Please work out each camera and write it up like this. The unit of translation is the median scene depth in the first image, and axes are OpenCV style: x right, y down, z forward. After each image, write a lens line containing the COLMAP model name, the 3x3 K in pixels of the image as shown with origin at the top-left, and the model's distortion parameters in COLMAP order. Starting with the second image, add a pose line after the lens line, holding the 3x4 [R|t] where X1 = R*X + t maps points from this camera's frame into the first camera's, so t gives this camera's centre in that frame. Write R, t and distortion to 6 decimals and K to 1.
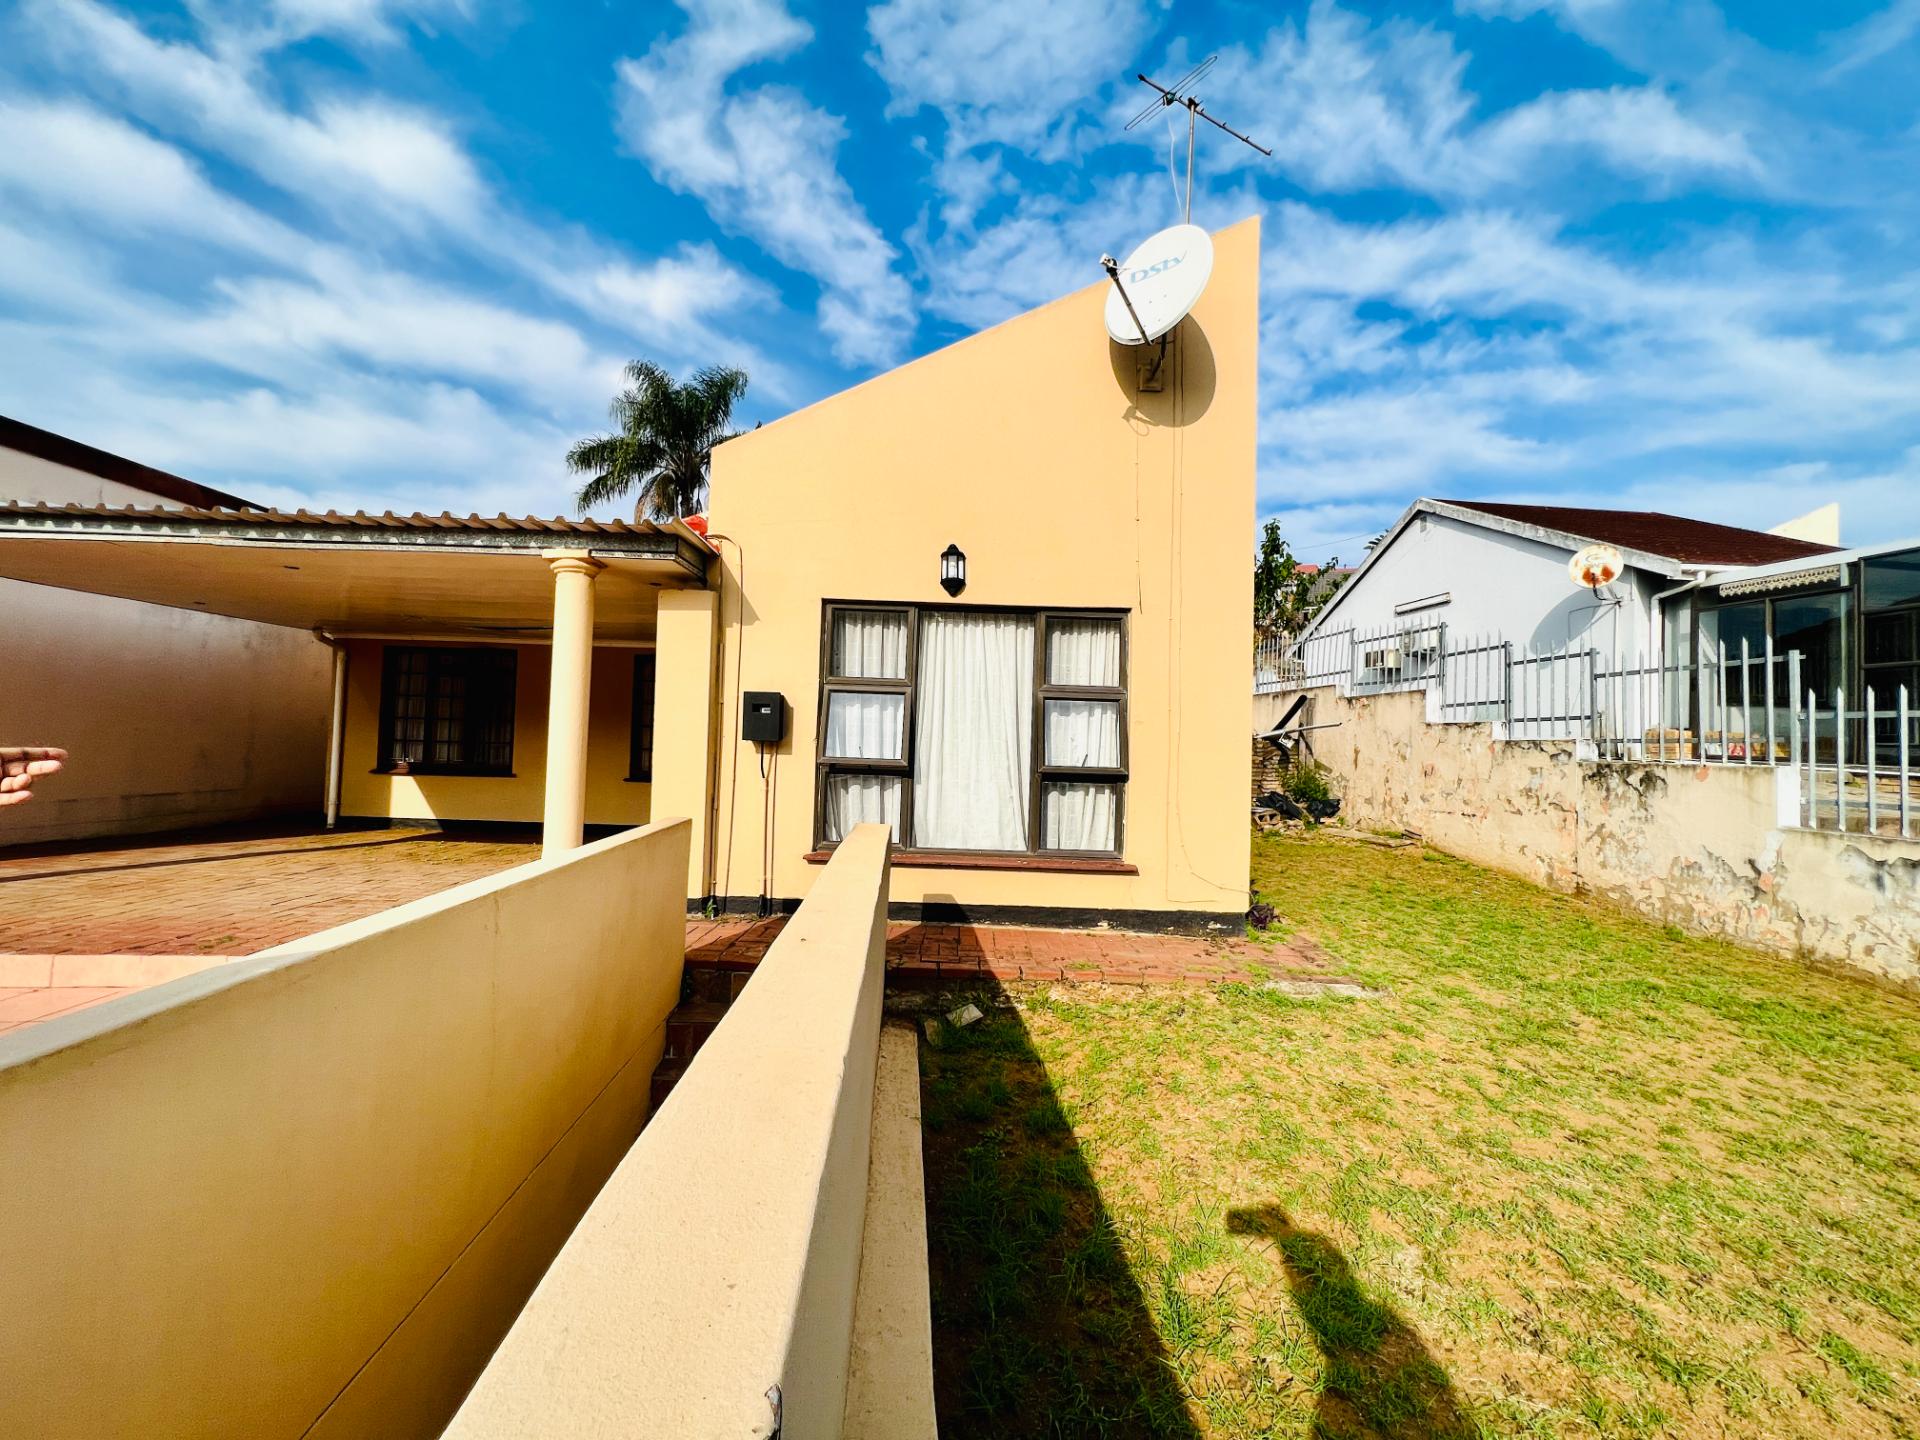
lens RADIAL K [[768.9, 0, 958.2], [0, 768.9, 717.5], [0, 0, 1]] dist [-0.001730, 0.000234]
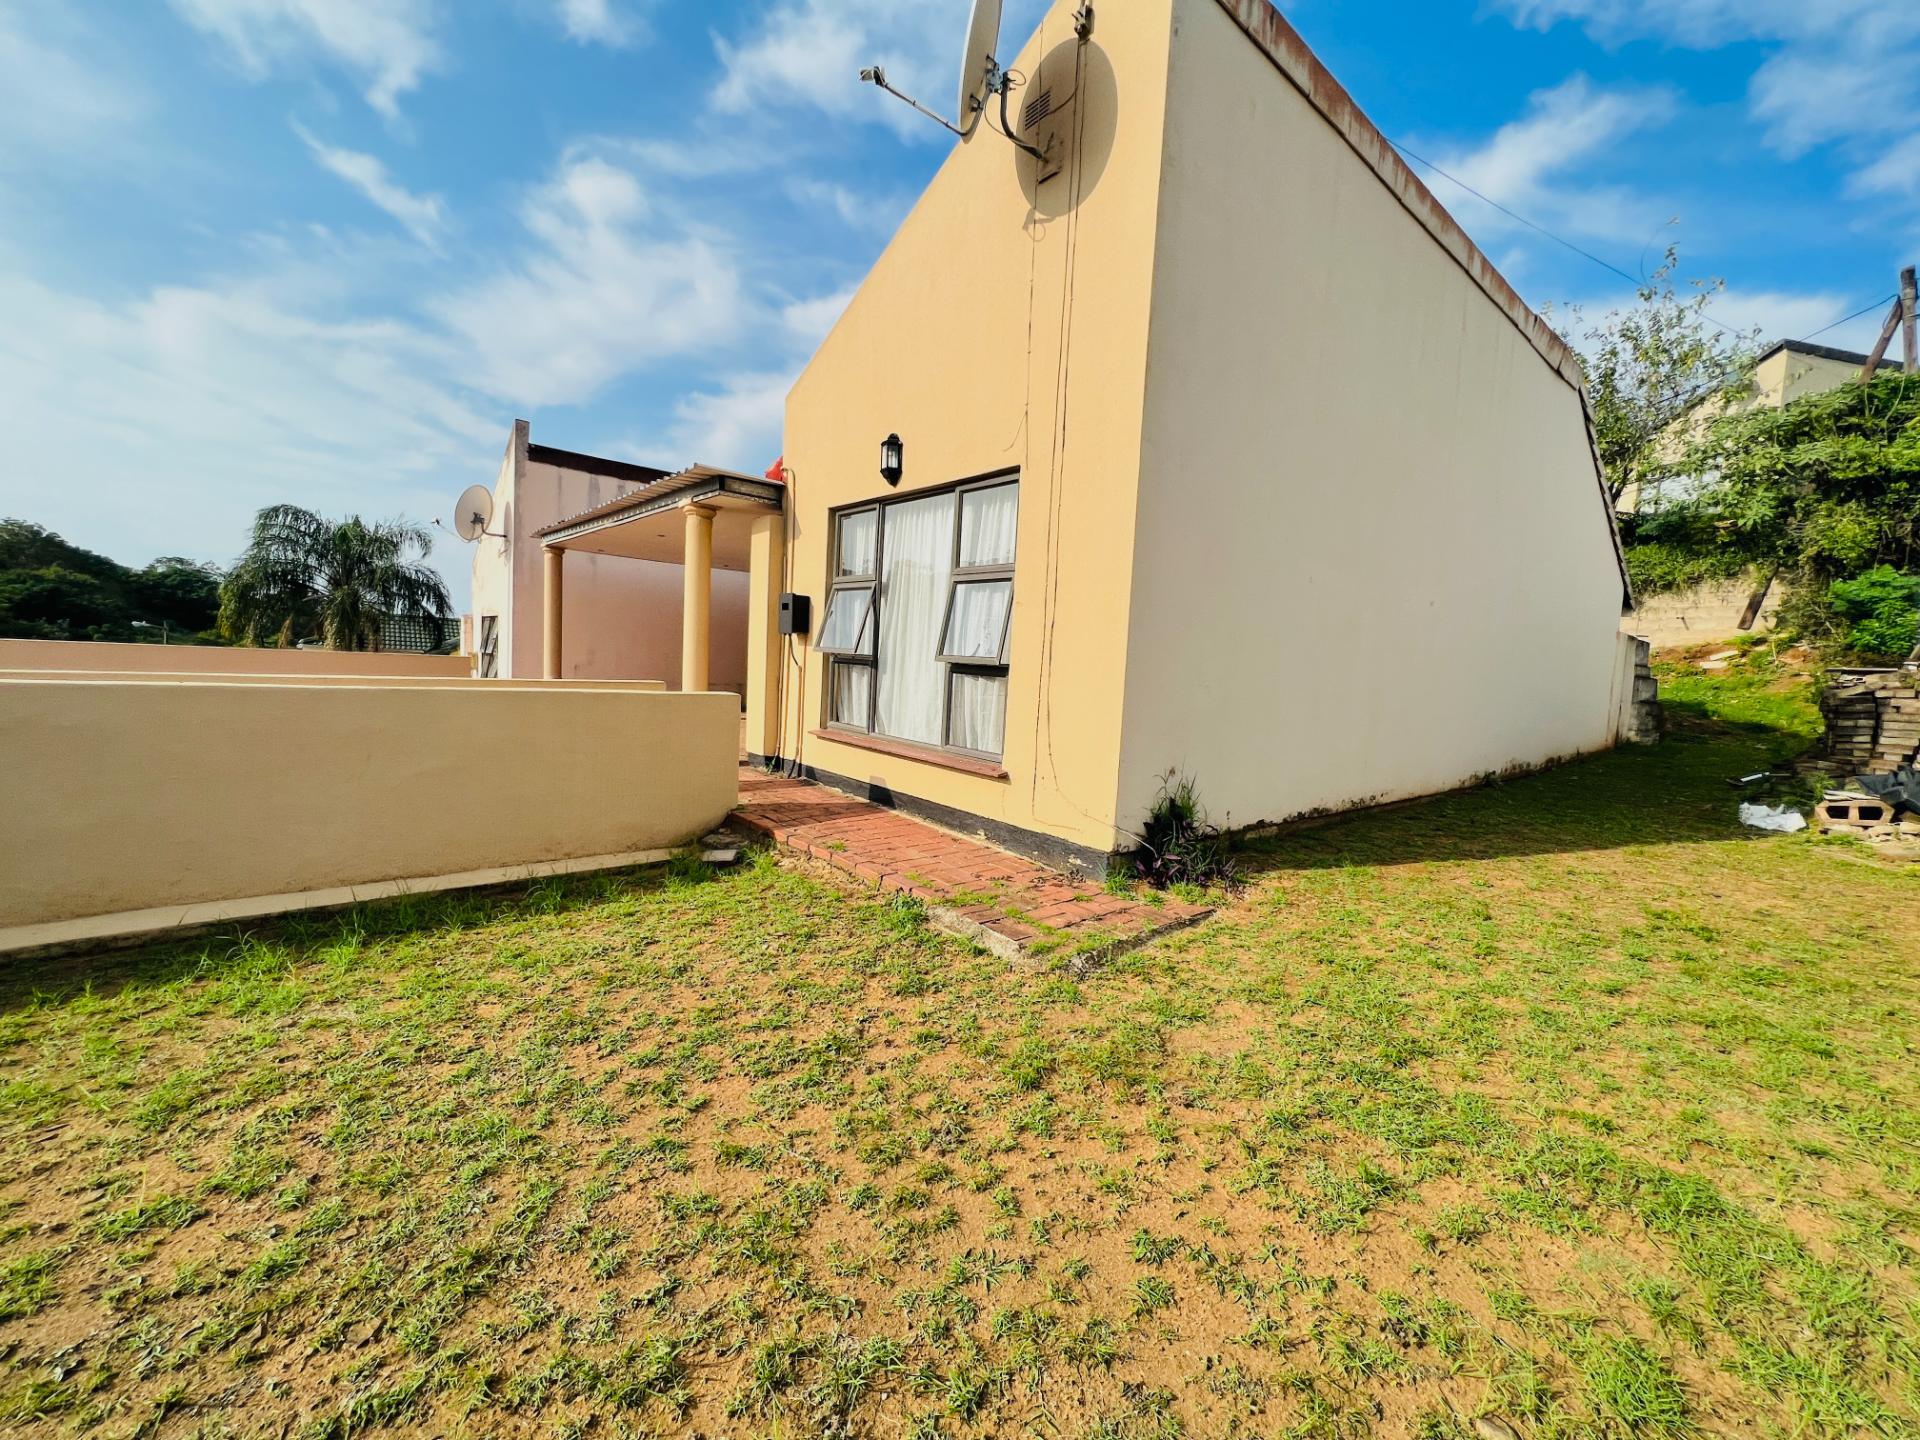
lens RADIAL K [[768.9, 0, 958.2], [0, 768.9, 717.5], [0, 0, 1]] dist [-0.001730, 0.000234]
pose [[0.637865, 0.063870, -0.767495, 0.836239], [-0.011211, 0.997220, 0.073670, 0.068953], [0.770067, -0.038387, 0.636808, 0.412110]]
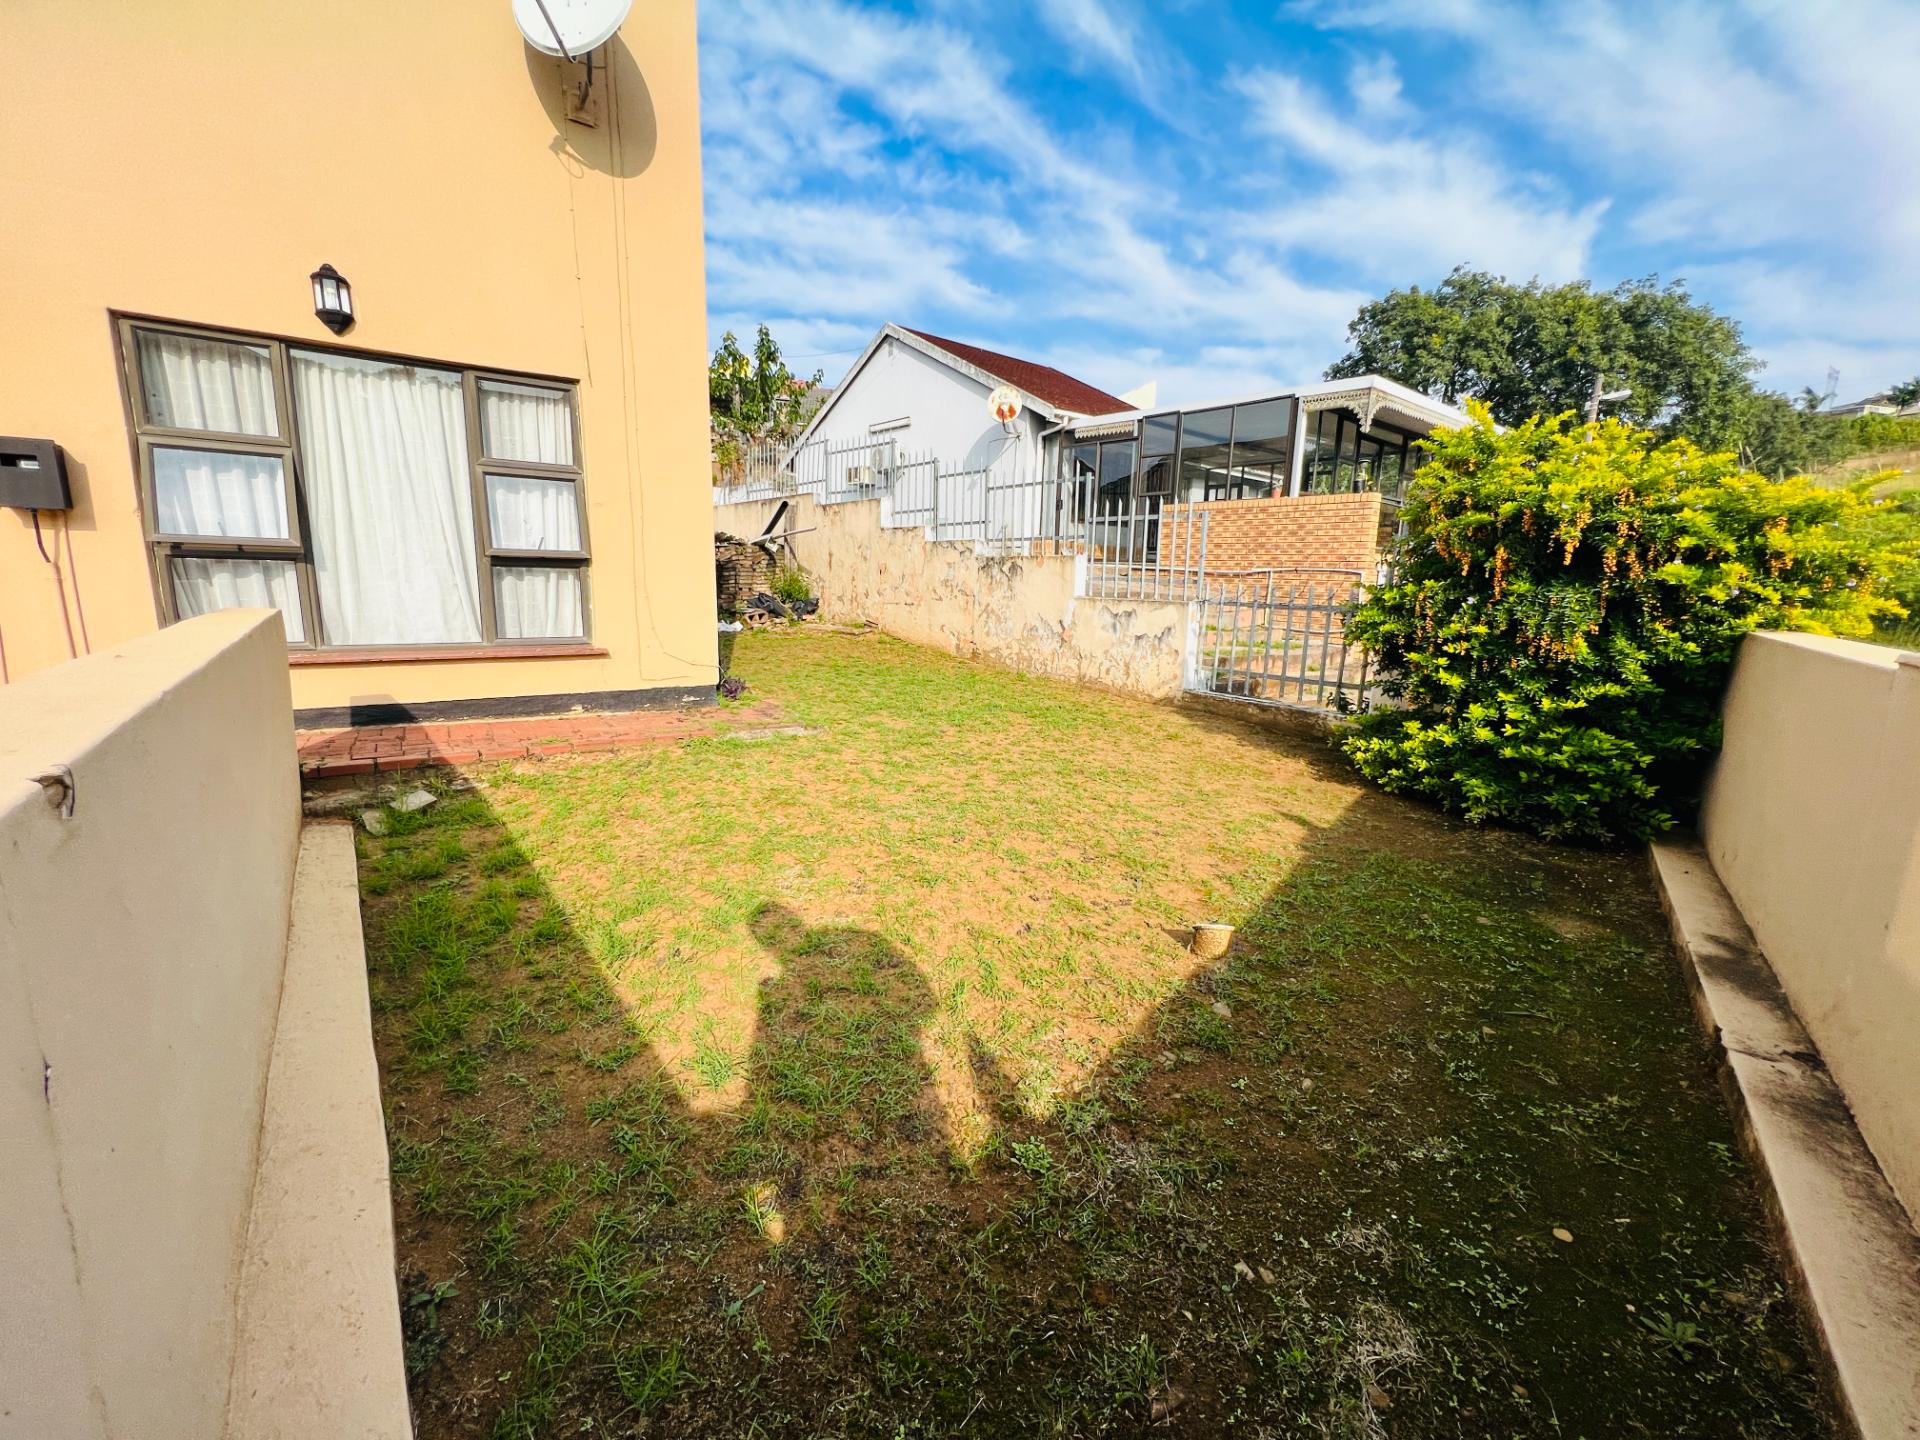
lens RADIAL K [[768.9, 0, 958.2], [0, 768.9, 717.5], [0, 0, 1]] dist [-0.001730, 0.000234]
pose [[0.821353, -0.113797, 0.558954, 0.032436], [-0.017077, 0.974554, 0.223503, 0.044493], [-0.570164, -0.193120, 0.798509, -0.101971]]
